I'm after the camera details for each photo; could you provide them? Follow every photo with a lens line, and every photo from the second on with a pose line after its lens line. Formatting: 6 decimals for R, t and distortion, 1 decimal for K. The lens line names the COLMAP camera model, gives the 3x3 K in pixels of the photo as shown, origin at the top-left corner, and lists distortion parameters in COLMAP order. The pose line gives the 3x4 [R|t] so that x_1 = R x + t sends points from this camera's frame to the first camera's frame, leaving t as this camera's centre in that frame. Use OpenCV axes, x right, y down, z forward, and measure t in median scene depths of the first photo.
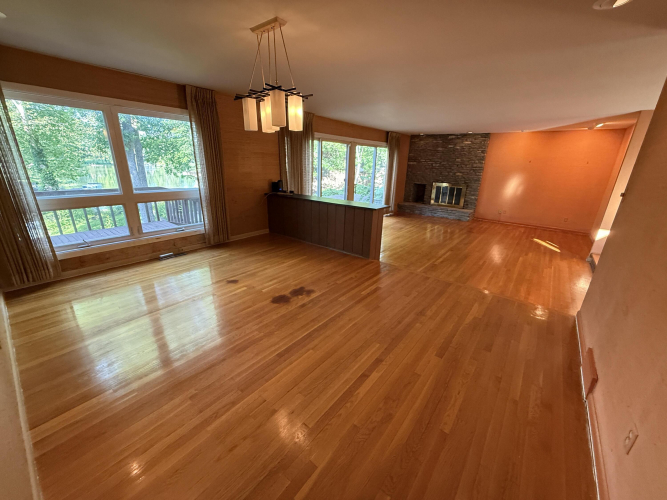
lens RADIAL K [[268.2, 0, 335.3], [0, 268.2, 248.2], [0, 0, 1]] dist [0.003107, 0.000654]
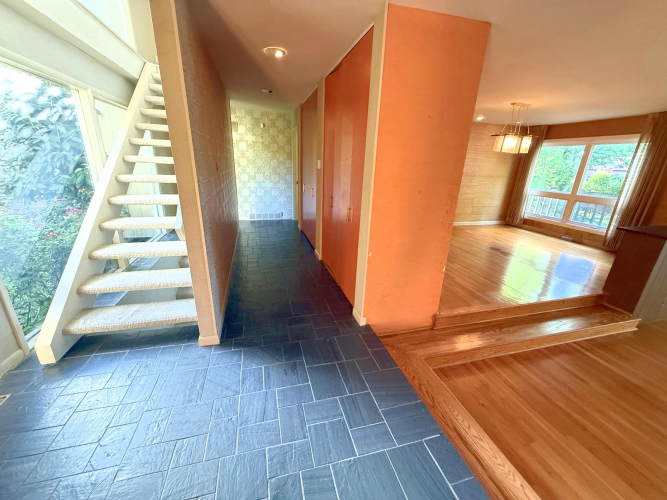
lens RADIAL K [[268.2, 0, 332.4], [0, 268.2, 249.5], [0, 0, 1]] dist [0.003107, 0.000654]
pose [[-0.581903, 0.204599, -0.787101, 1.266031], [-0.304358, 0.842716, 0.444068, -0.182263], [0.754158, 0.497965, -0.428108, 0.689950]]
